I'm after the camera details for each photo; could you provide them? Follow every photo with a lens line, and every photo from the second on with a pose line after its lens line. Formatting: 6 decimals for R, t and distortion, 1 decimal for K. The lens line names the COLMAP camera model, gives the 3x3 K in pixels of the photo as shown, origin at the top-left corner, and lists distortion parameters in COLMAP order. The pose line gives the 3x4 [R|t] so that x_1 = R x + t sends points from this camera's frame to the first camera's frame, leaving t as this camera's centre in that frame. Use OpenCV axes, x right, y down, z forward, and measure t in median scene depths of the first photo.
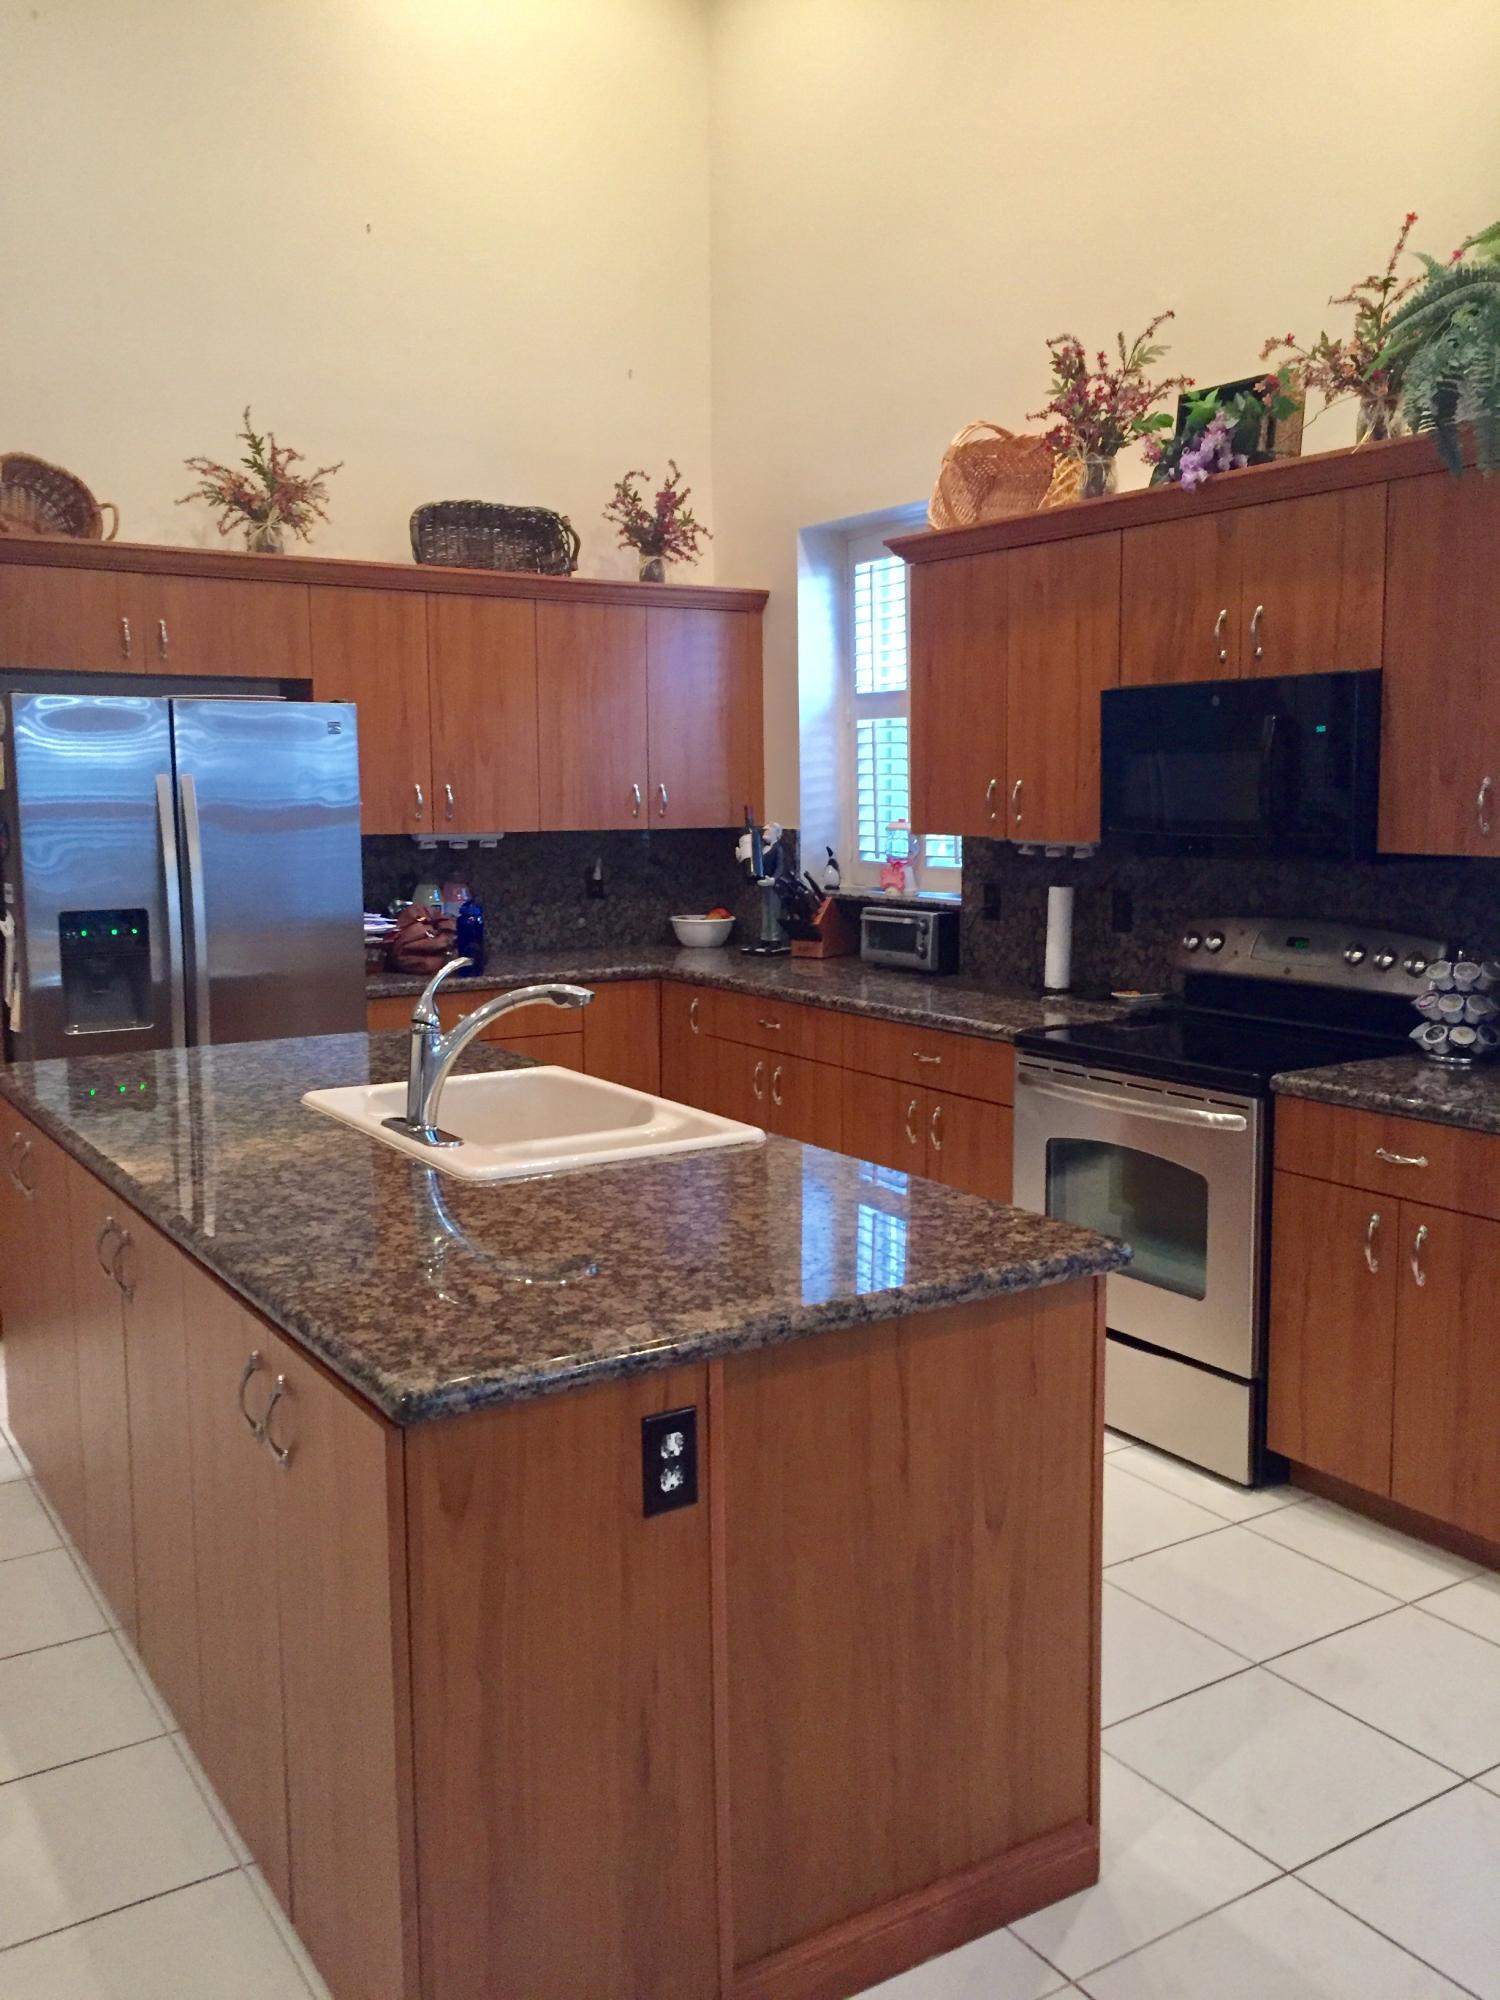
lens RADIAL K [[1697.2, 0, 750.7], [0, 1697.2, 999.7], [0, 0, 1]] dist [0.071654, -0.078638]
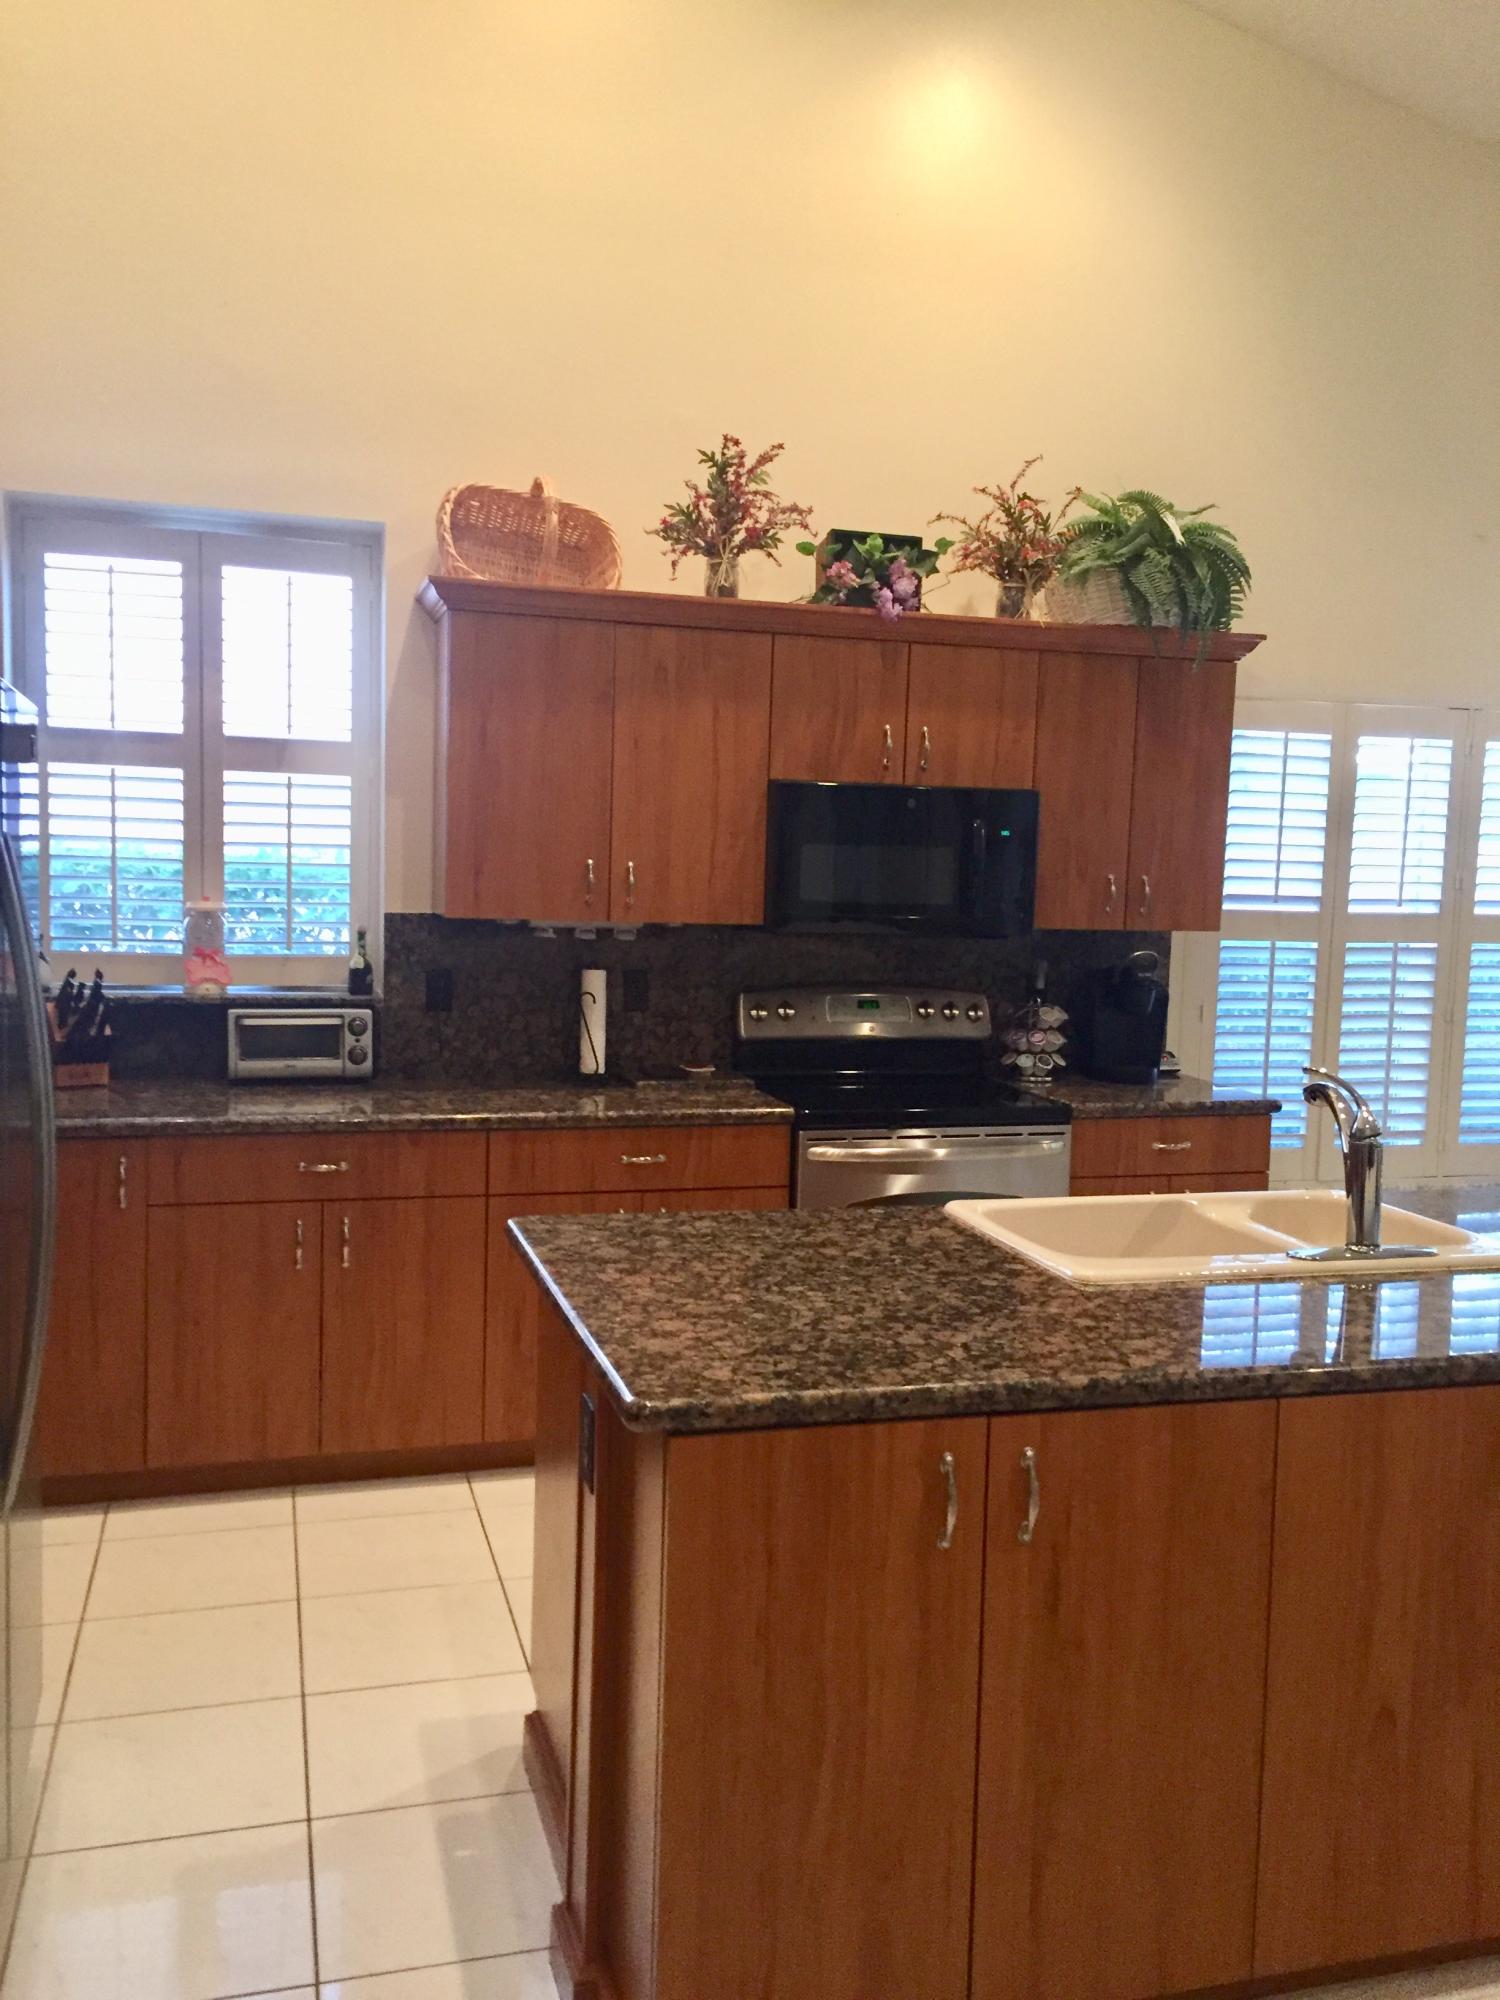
lens RADIAL K [[1697.2, 0, 753.0], [0, 1697.2, 1004.6], [0, 0, 1]] dist [0.071654, -0.078638]
pose [[0.277927, -0.055075, 0.959022, -0.741460], [0.095595, 0.994985, 0.029436, -0.067419], [-0.955834, 0.083496, 0.281798, 0.655105]]
